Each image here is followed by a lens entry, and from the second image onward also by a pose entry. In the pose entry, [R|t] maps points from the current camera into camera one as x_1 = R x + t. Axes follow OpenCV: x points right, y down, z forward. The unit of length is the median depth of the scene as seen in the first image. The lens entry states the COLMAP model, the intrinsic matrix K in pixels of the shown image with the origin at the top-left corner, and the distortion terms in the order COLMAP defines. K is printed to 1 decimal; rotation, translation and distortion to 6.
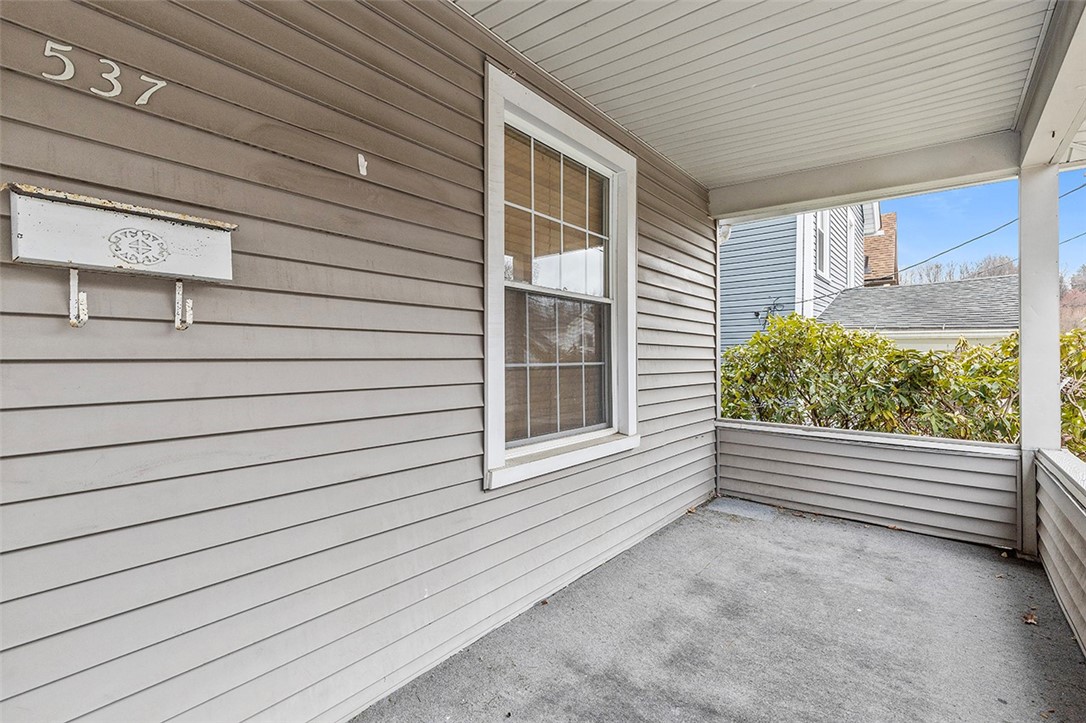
lens RADIAL K [[502.7, 0, 540.8], [0, 502.7, 366.6], [0, 0, 1]] dist [0.001779, 0.000077]
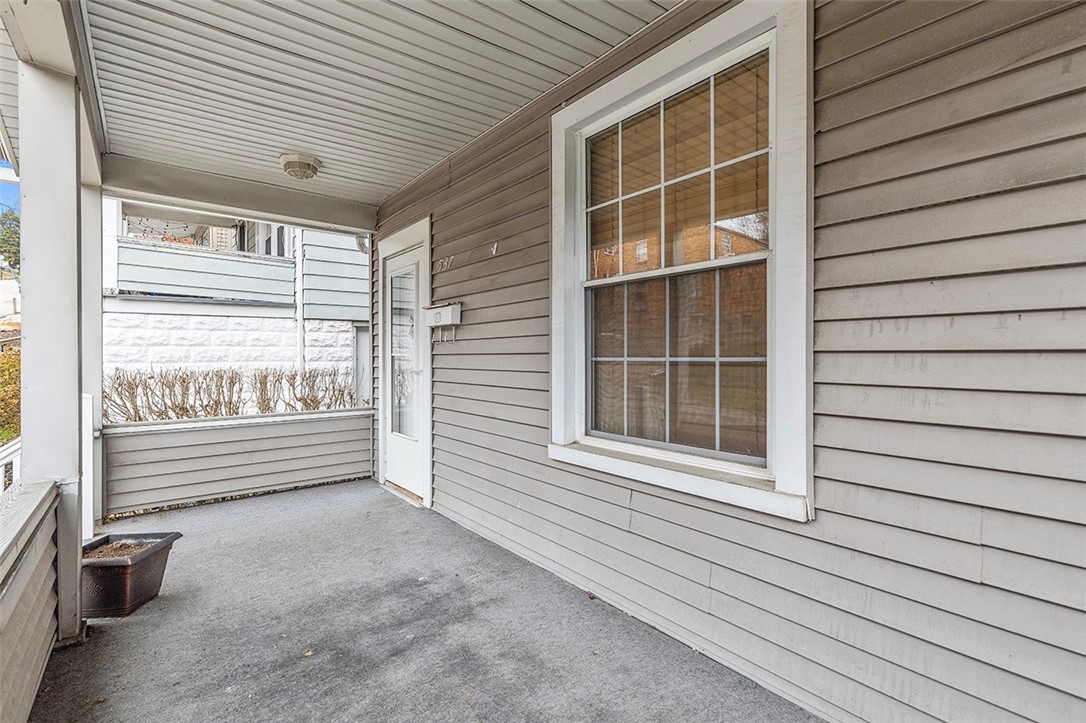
lens RADIAL K [[494.2, 0, 554.5], [0, 494.2, 359.0], [0, 0, 1]] dist [0.001326, 0.000037]
pose [[-0.207512, 0.014071, -0.978131, 1.072567], [-0.007622, 0.999843, 0.016001, -0.020504], [0.978203, 0.010776, -0.207372, 1.237116]]
